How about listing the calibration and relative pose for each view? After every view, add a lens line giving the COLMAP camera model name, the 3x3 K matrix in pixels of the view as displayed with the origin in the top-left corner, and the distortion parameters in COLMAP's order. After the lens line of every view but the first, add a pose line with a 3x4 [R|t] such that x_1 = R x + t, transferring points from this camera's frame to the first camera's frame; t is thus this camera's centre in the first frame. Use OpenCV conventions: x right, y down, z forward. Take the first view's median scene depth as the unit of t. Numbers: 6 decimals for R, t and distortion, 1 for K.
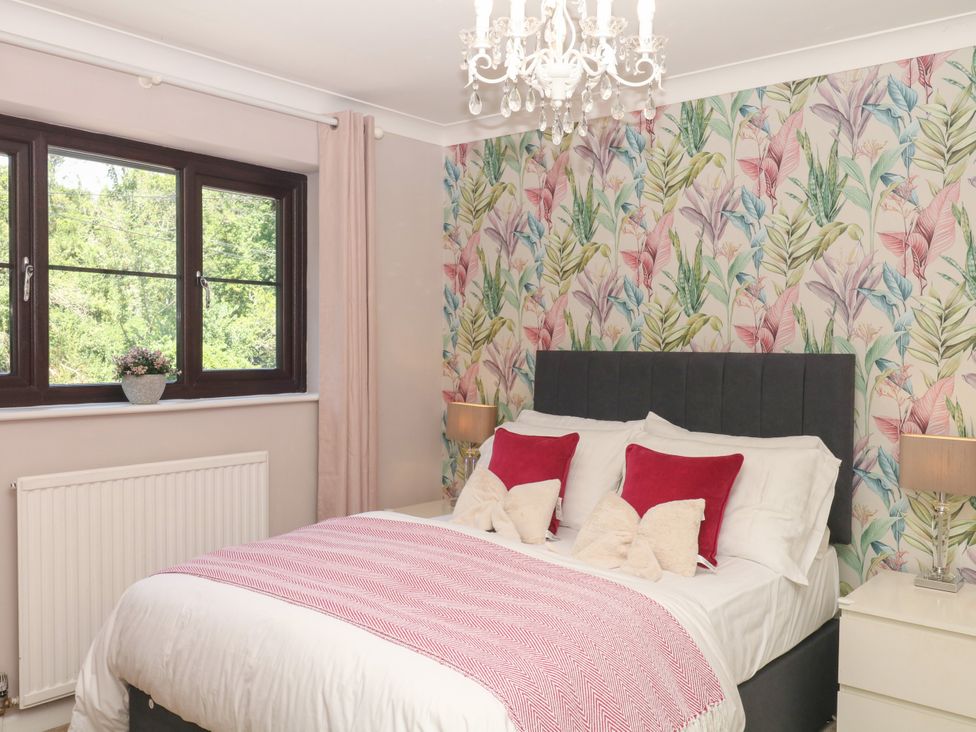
lens RADIAL K [[855.6, 0, 488.9], [0, 855.6, 366.6], [0, 0, 1]] dist [0.000876, -0.006726]
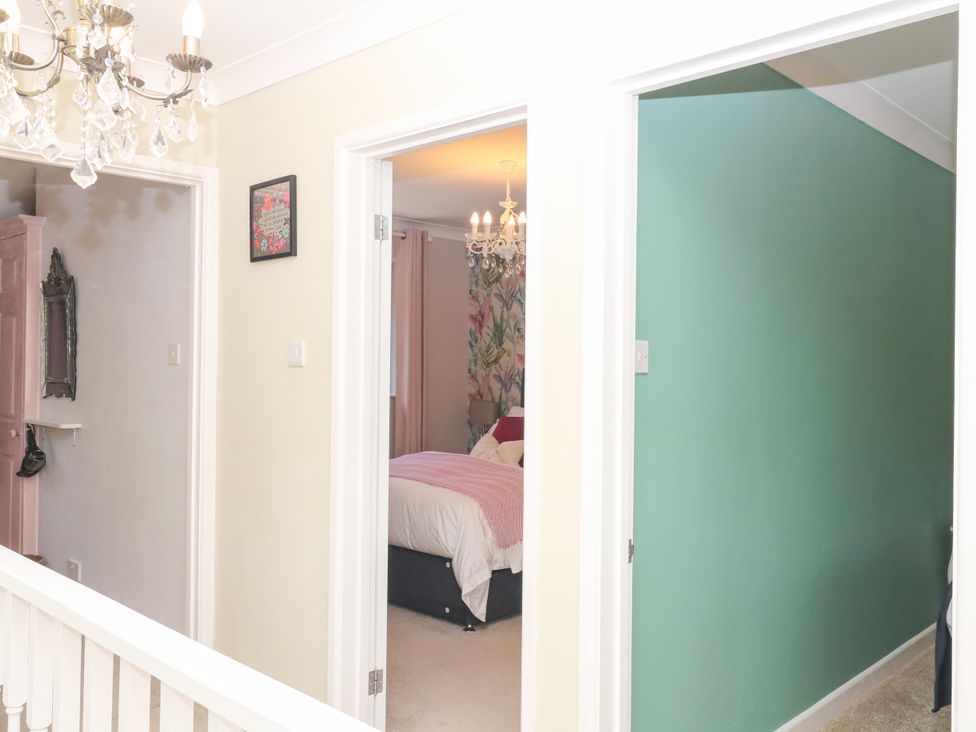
lens RADIAL K [[855.6, 0, 485.1], [0, 855.6, 364.5], [0, 0, 1]] dist [0.000876, -0.006726]
pose [[0.998274, 0.005154, -0.058504, 0.087333], [-0.006969, 0.999499, -0.030862, 0.028226], [0.058315, 0.031216, 0.997810, -0.733884]]
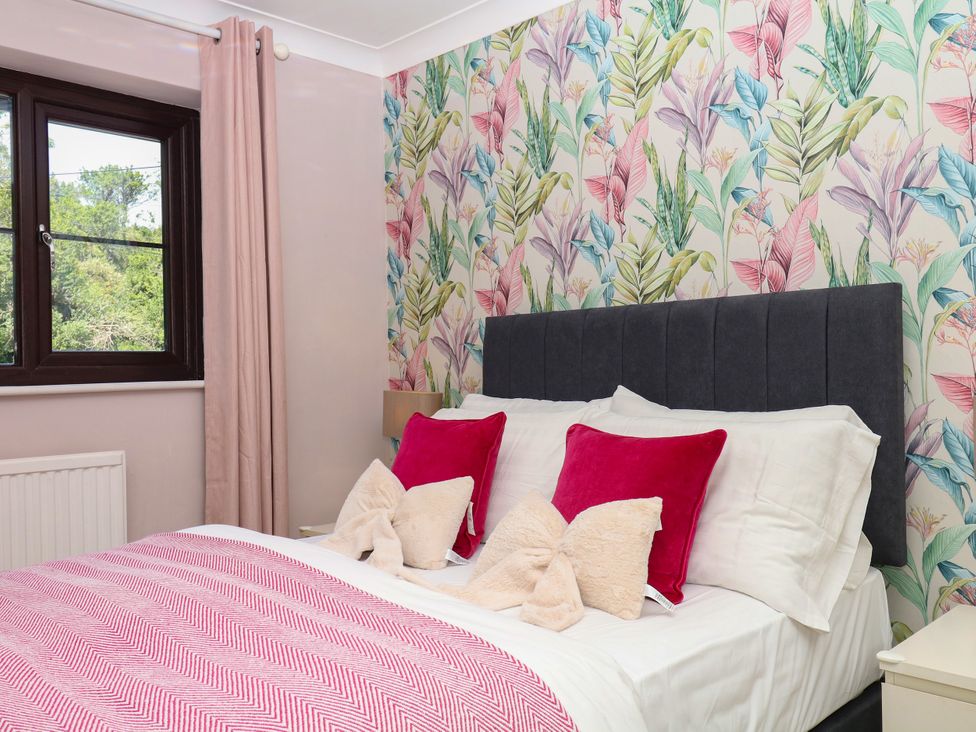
lens RADIAL K [[855.6, 0, 490.8], [0, 855.6, 367.4], [0, 0, 1]] dist [0.000876, -0.006726]
pose [[0.996006, -0.027771, -0.084852, 0.135492], [0.025232, 0.999206, -0.030841, 0.054590], [0.085641, 0.028576, 0.995916, 0.254043]]
